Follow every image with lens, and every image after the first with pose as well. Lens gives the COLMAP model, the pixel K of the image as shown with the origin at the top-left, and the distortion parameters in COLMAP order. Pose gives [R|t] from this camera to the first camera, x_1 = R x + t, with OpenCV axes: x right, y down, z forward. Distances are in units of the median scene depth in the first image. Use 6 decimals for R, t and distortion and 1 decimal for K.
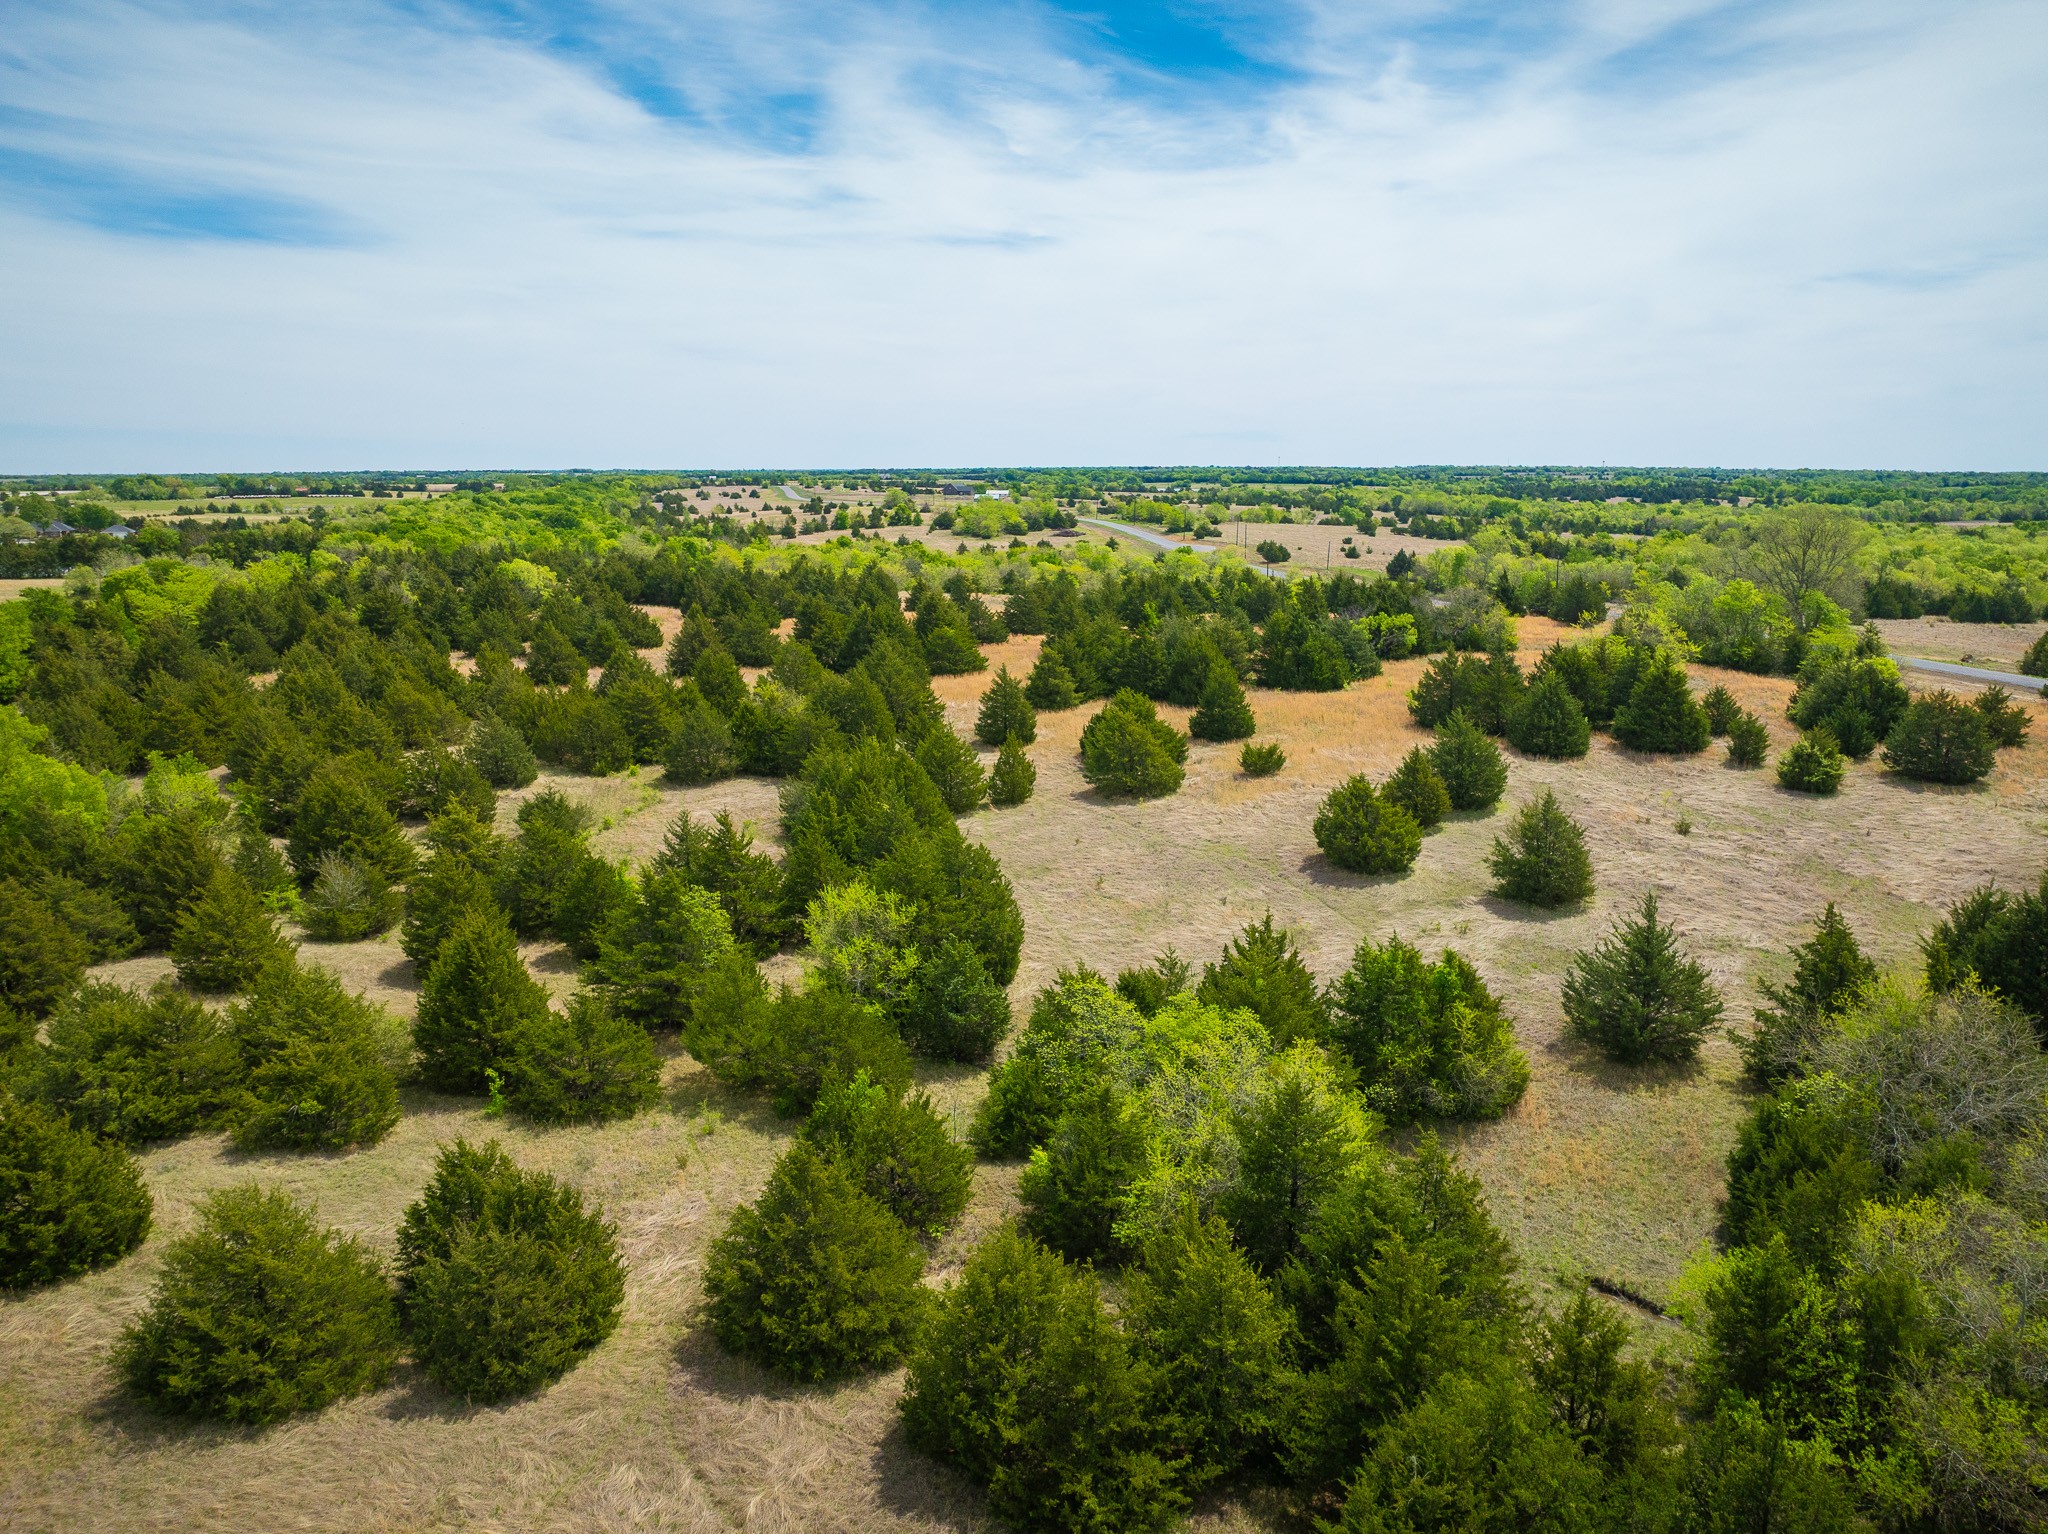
lens RADIAL K [[1447.6, 0, 1029.0], [0, 1447.6, 747.4], [0, 0, 1]] dist [-0.045782, 0.014389]
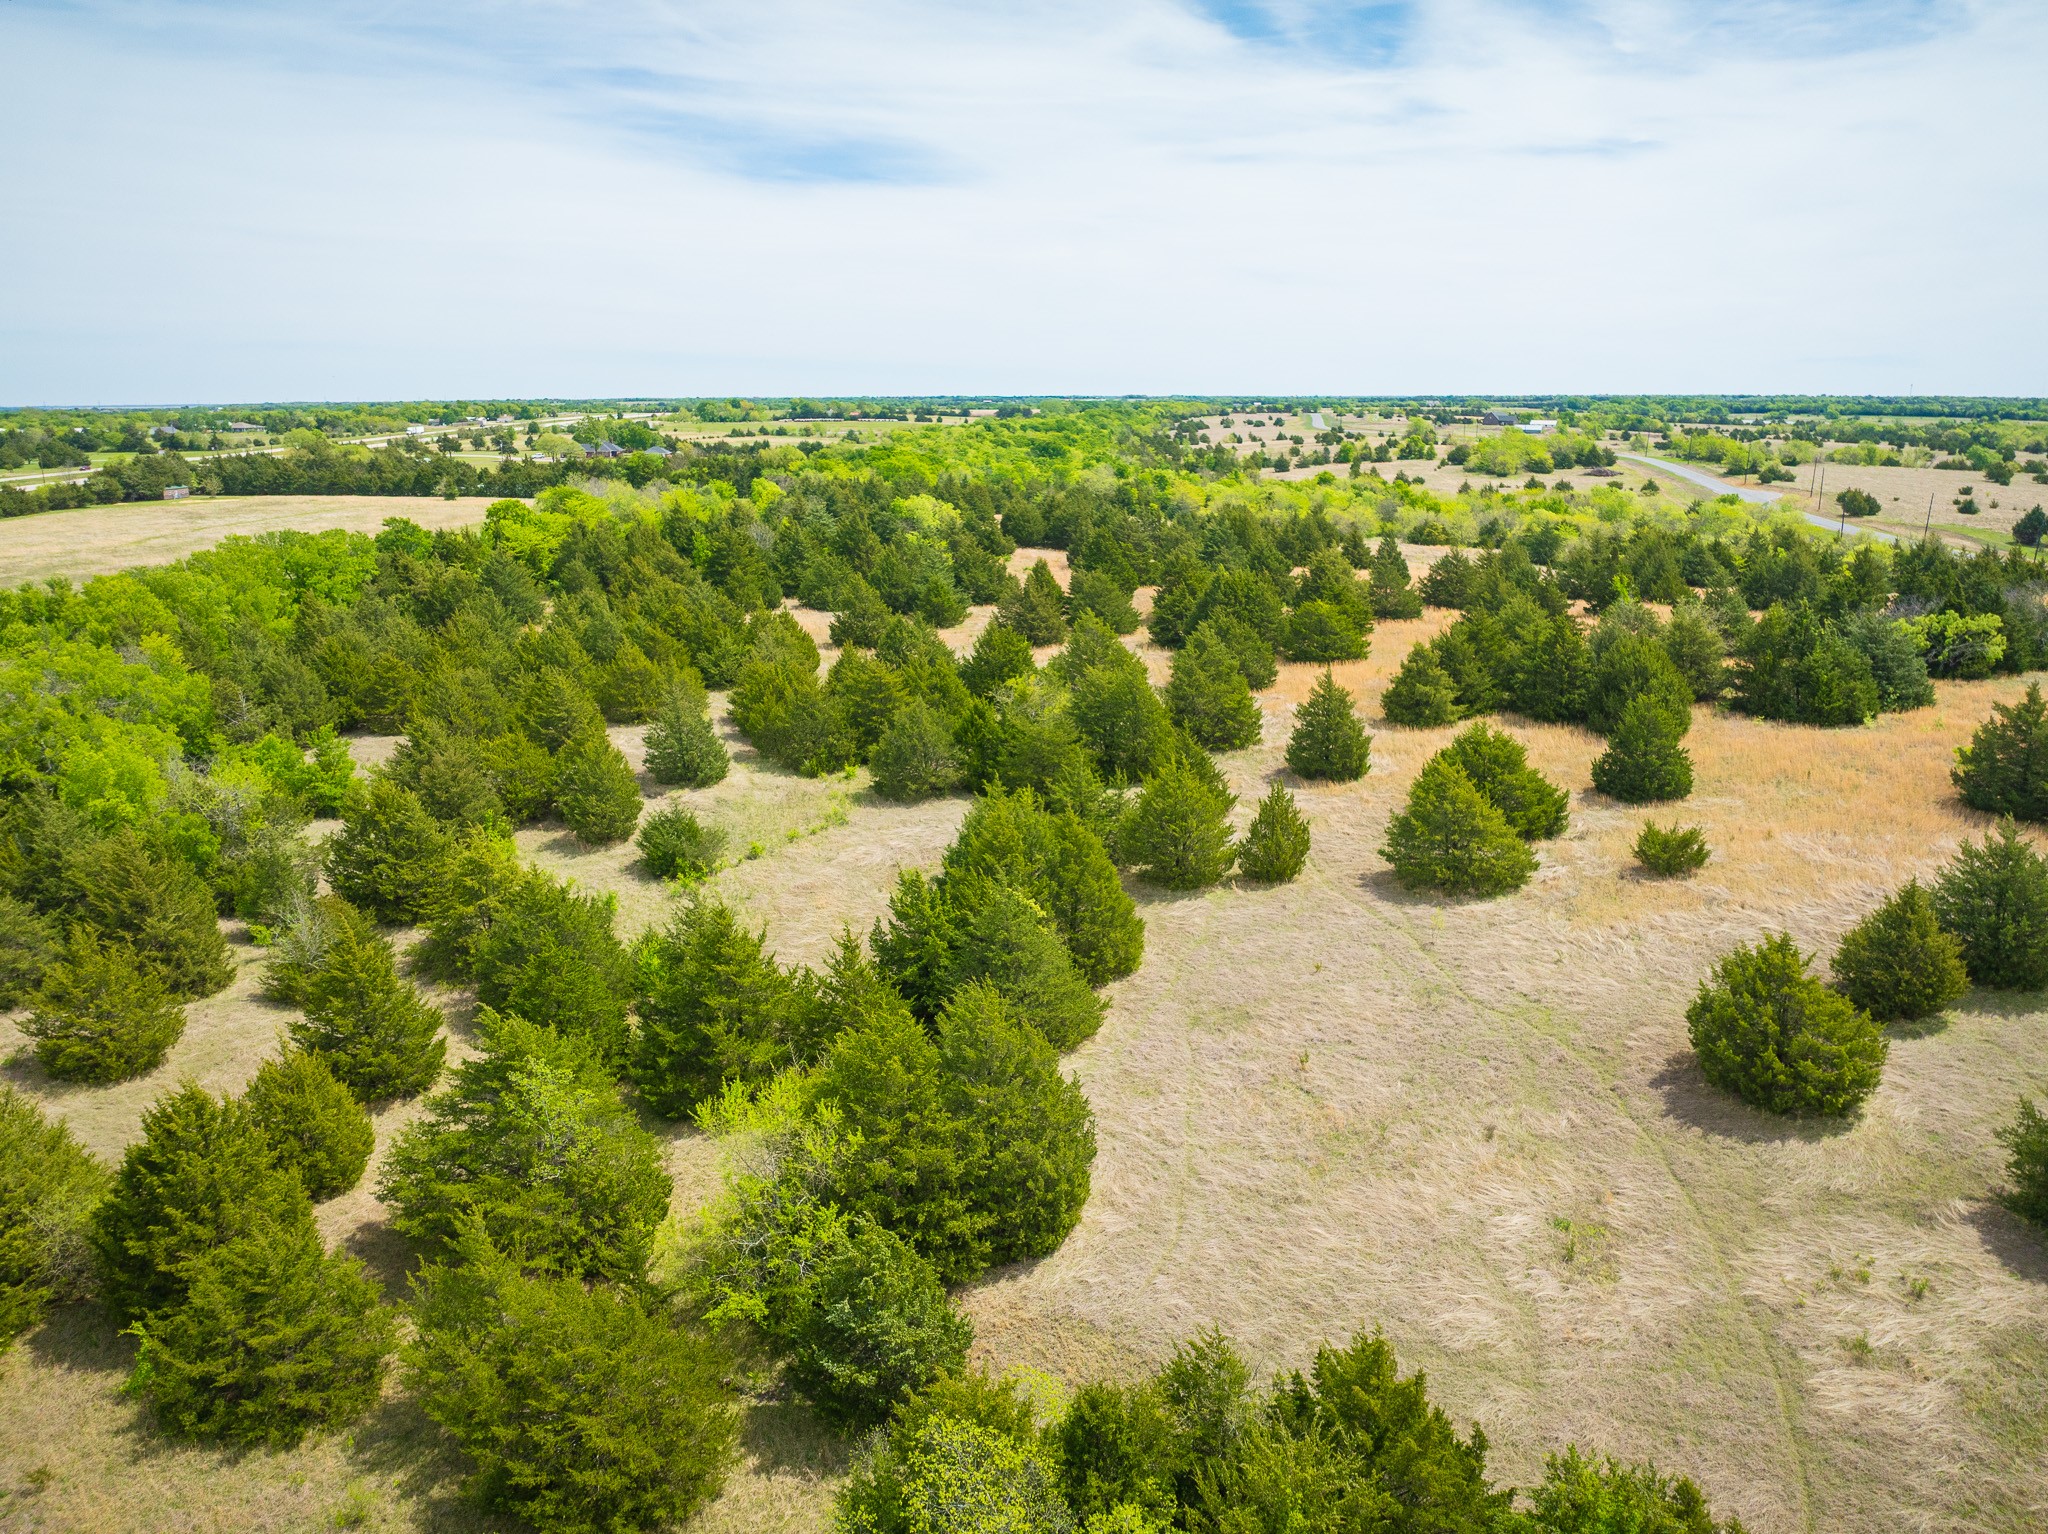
lens RADIAL K [[1447.6, 0, 1034.1], [0, 1447.6, 750.6], [0, 0, 1]] dist [-0.045782, 0.014389]
pose [[0.931784, 0.084872, -0.352953, 0.084912], [-0.066745, 0.995764, 0.063240, -0.042158], [0.356825, -0.035368, 0.933501, 0.206880]]
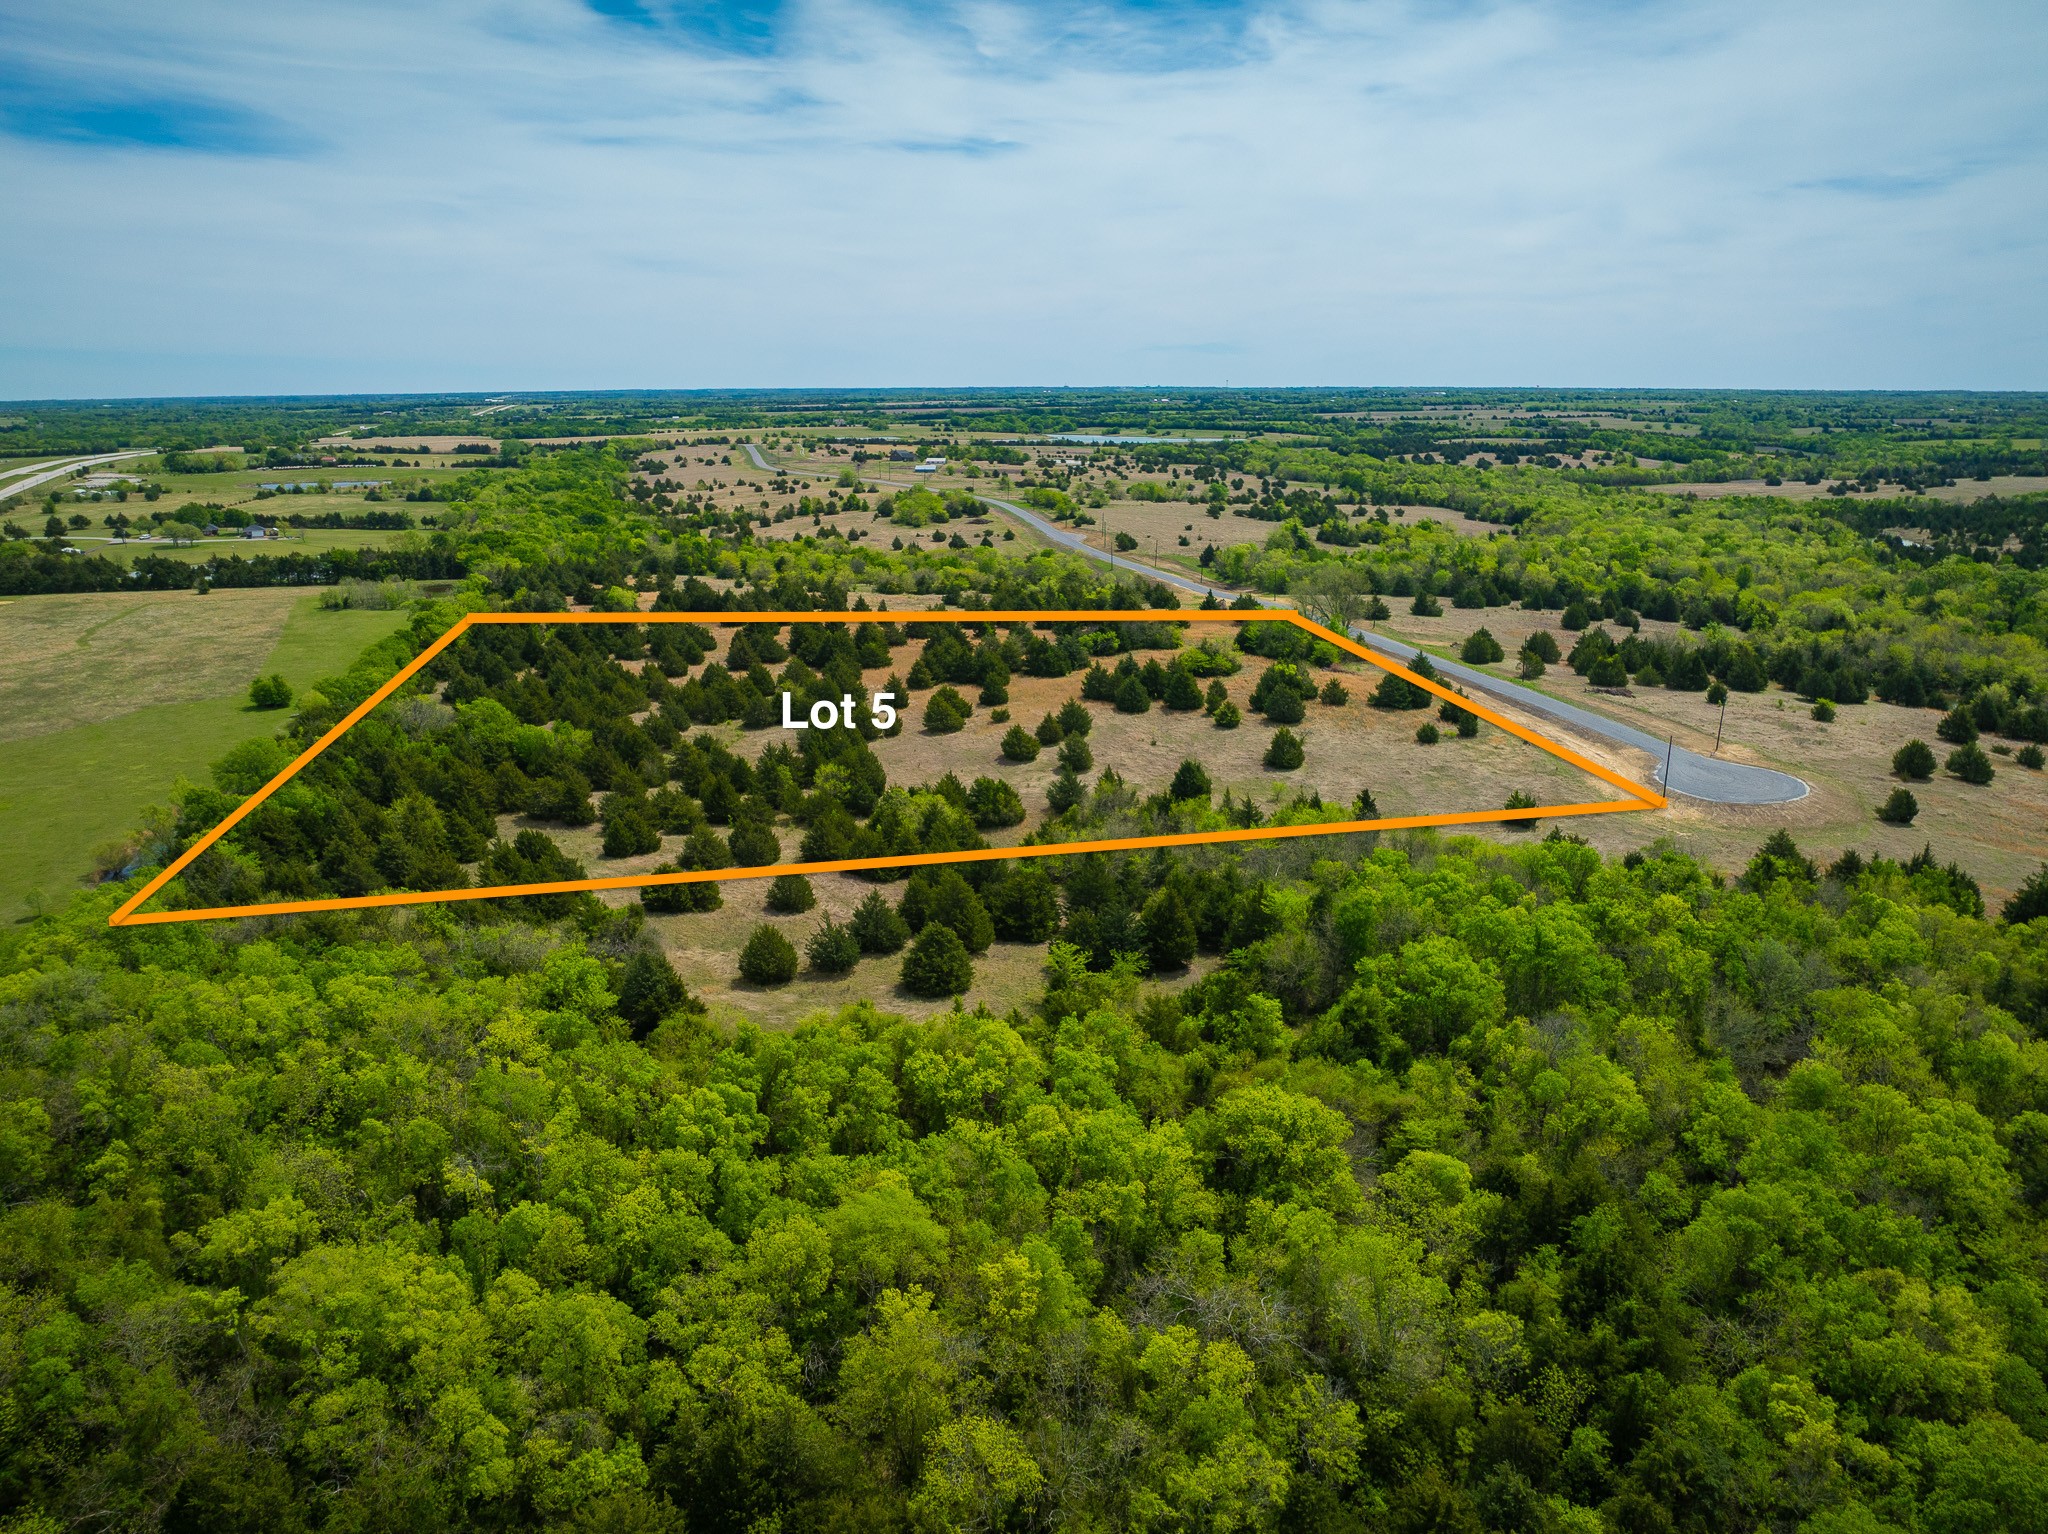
lens RADIAL K [[1447.6, 0, 1038.0], [0, 1447.6, 775.7], [0, 0, 1]] dist [-0.045782, 0.014389]
pose [[0.999567, -0.011385, 0.027122, 0.113813], [0.009320, 0.997133, 0.075097, -0.050898], [-0.027899, -0.074812, 0.996807, -0.993173]]
